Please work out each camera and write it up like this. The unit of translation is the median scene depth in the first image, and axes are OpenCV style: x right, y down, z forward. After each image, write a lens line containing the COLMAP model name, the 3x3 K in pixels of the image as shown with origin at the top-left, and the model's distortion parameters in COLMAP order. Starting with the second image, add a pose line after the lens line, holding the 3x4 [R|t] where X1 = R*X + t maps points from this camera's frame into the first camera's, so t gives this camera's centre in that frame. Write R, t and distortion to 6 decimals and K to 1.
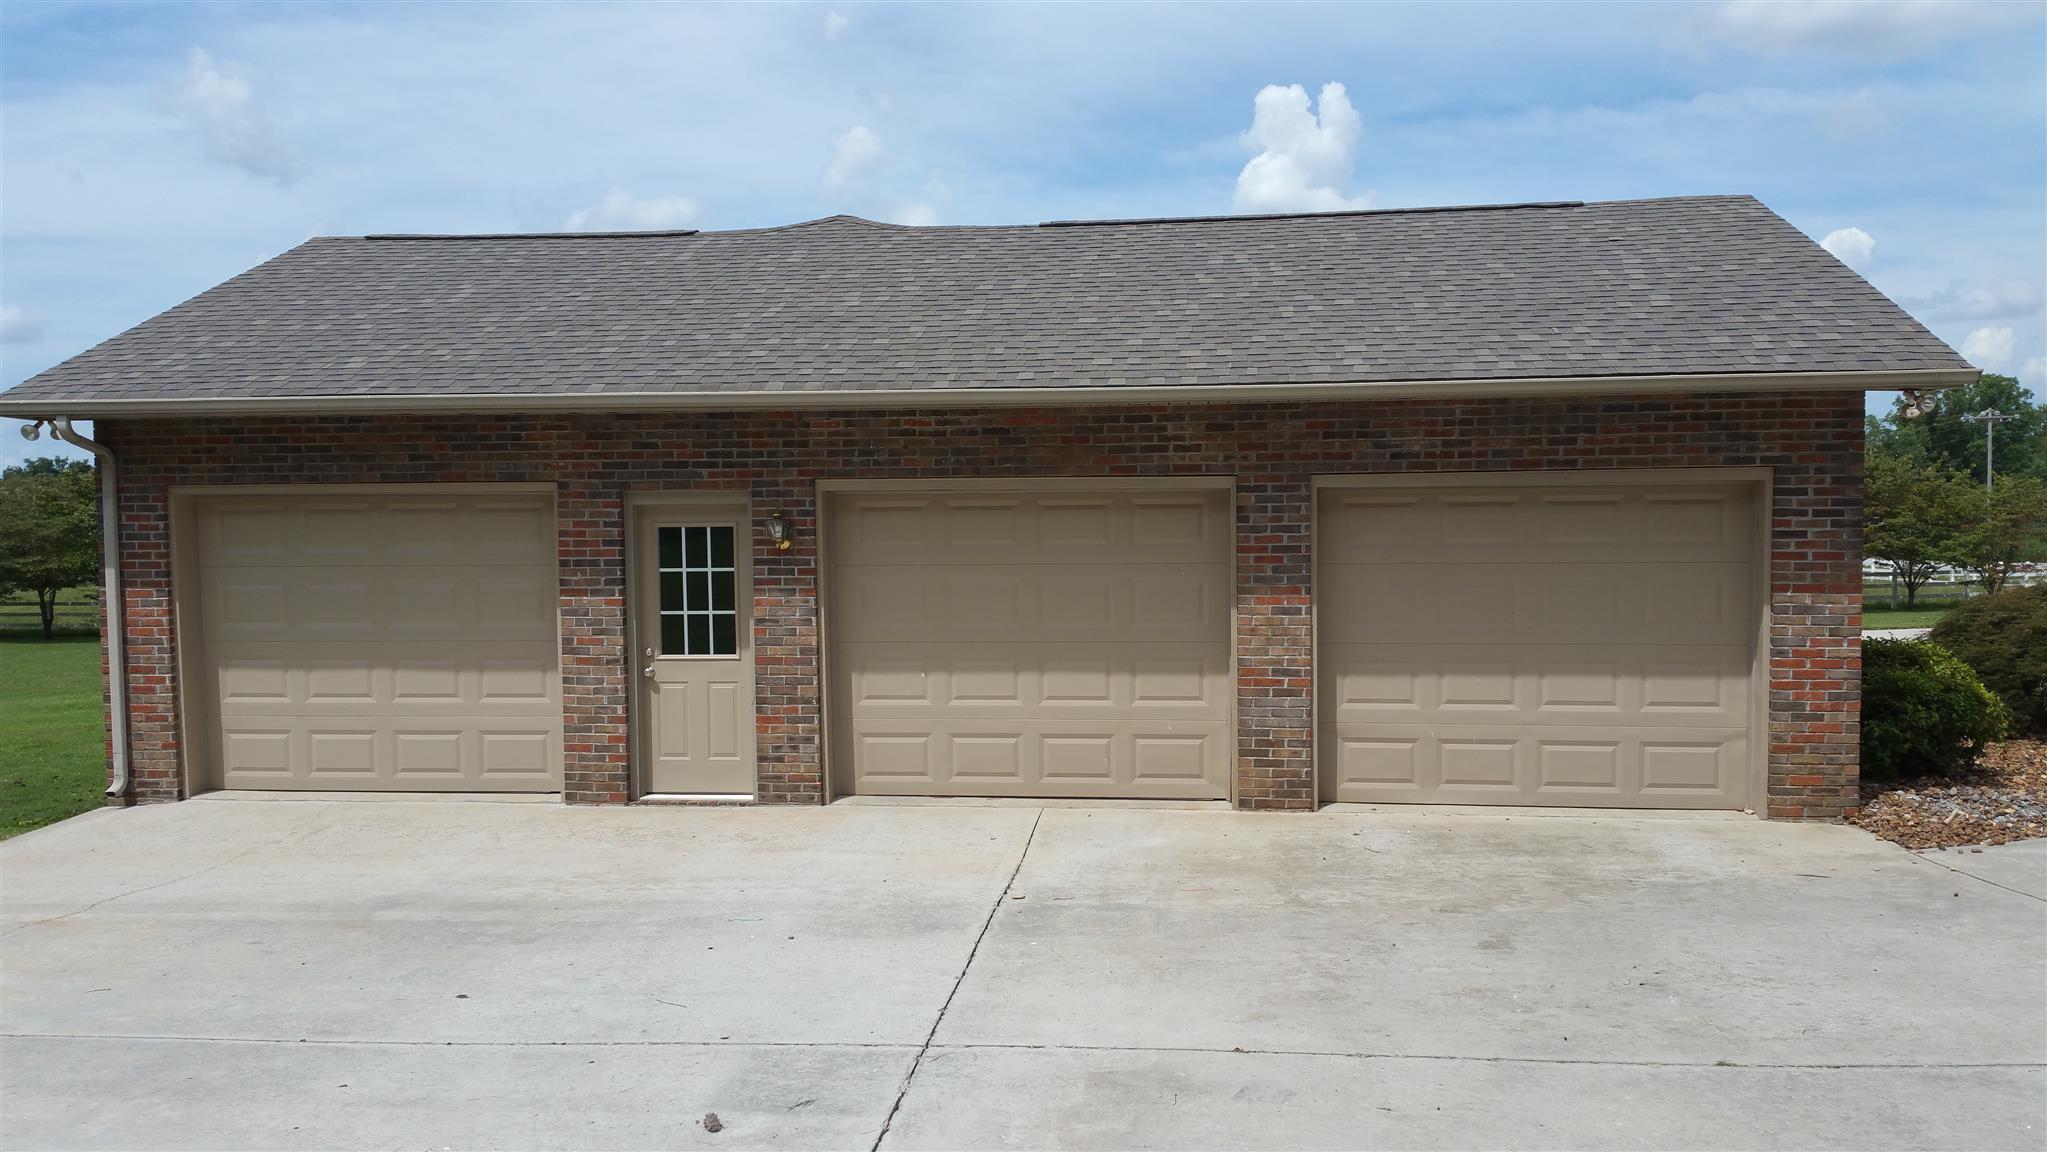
lens RADIAL K [[1670.7, 0, 1011.3], [0, 1670.7, 614.4], [0, 0, 1]] dist [0.144983, -0.277877]
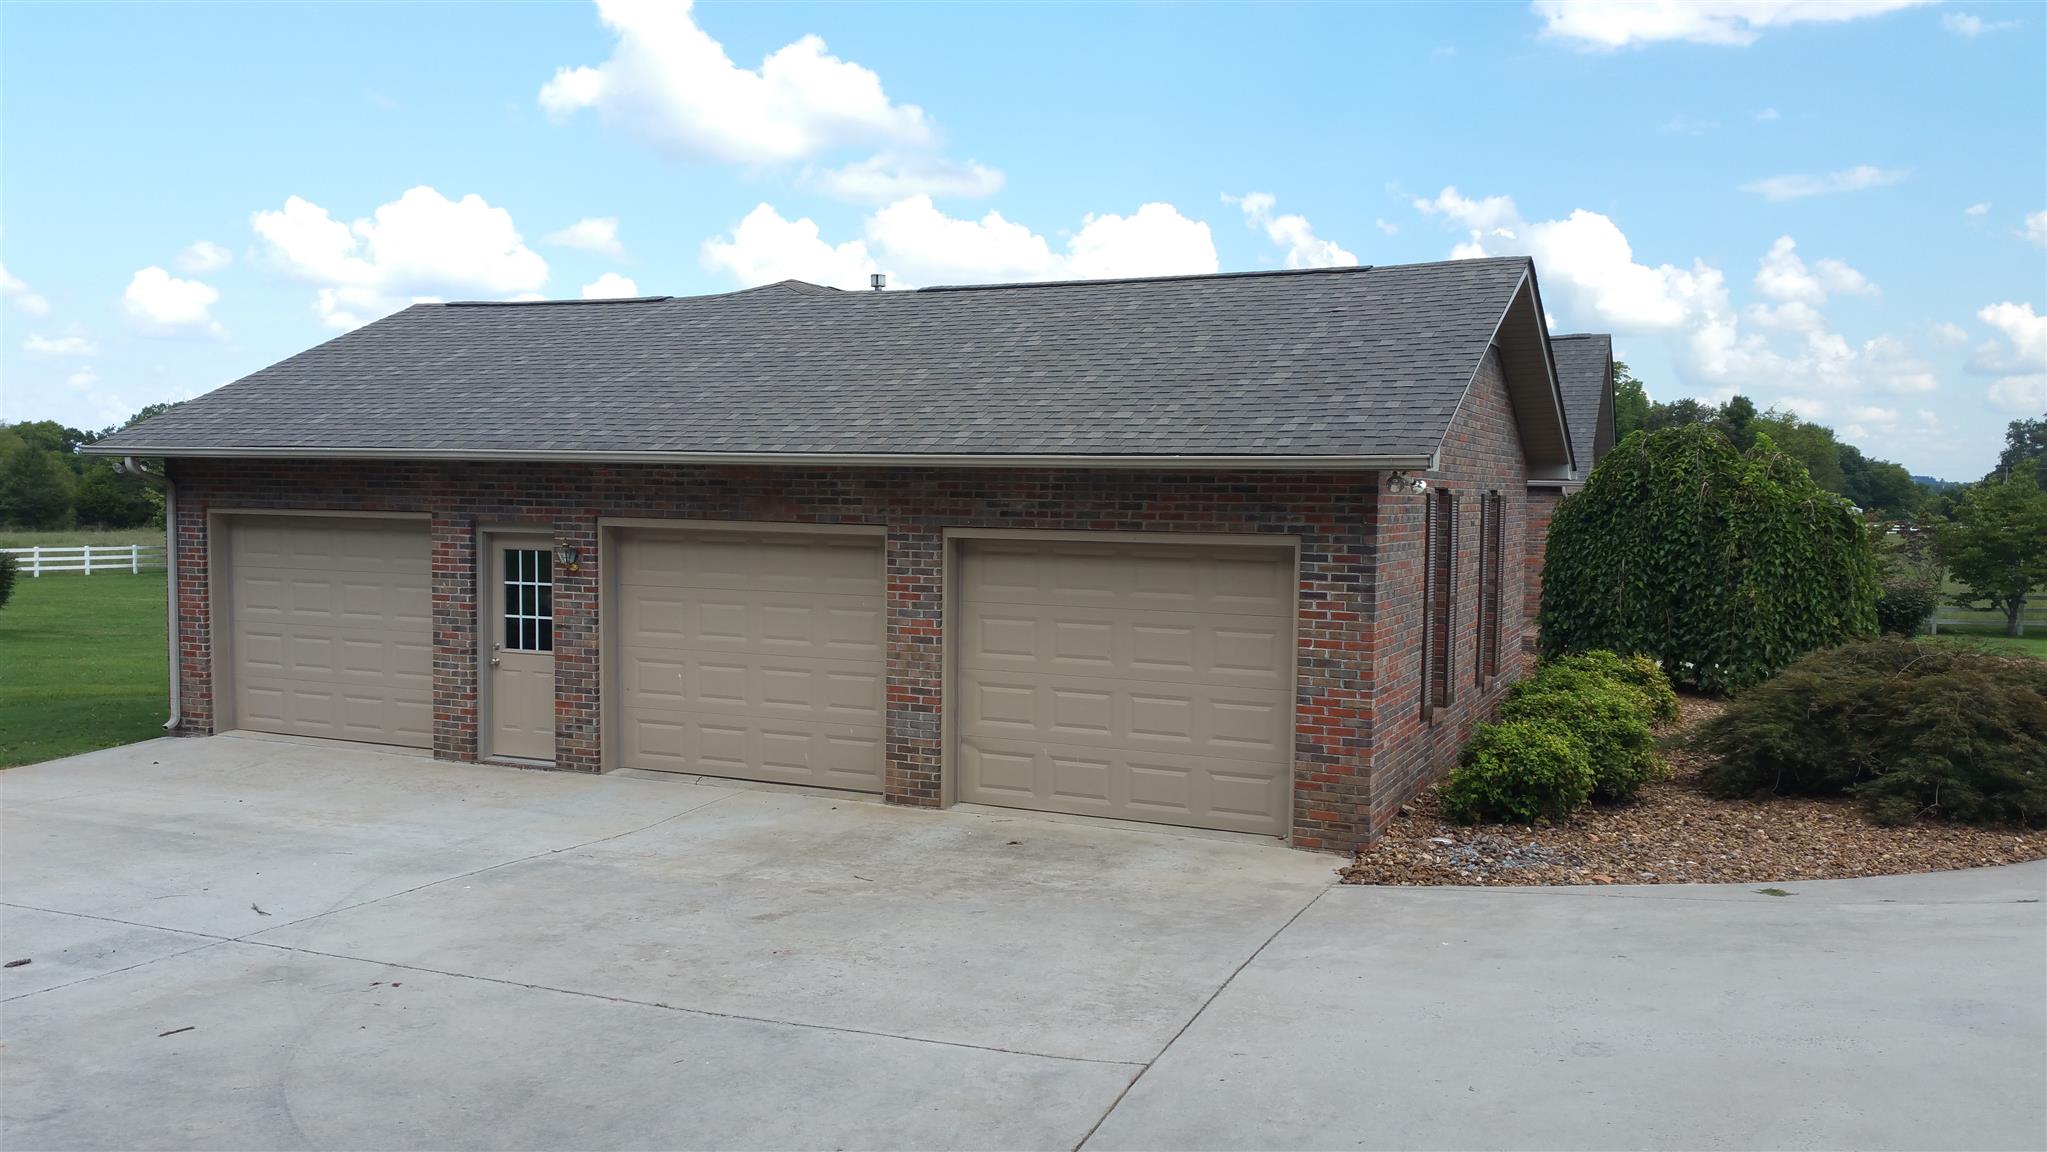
lens RADIAL K [[1670.7, 0, 1011.3], [0, 1670.7, 614.4], [0, 0, 1]] dist [0.144983, -0.277877]
pose [[0.949011, 0.045722, -0.311908, 0.593333], [-0.040009, 0.998894, 0.024695, -0.052203], [0.312692, -0.010957, 0.949791, -0.111225]]
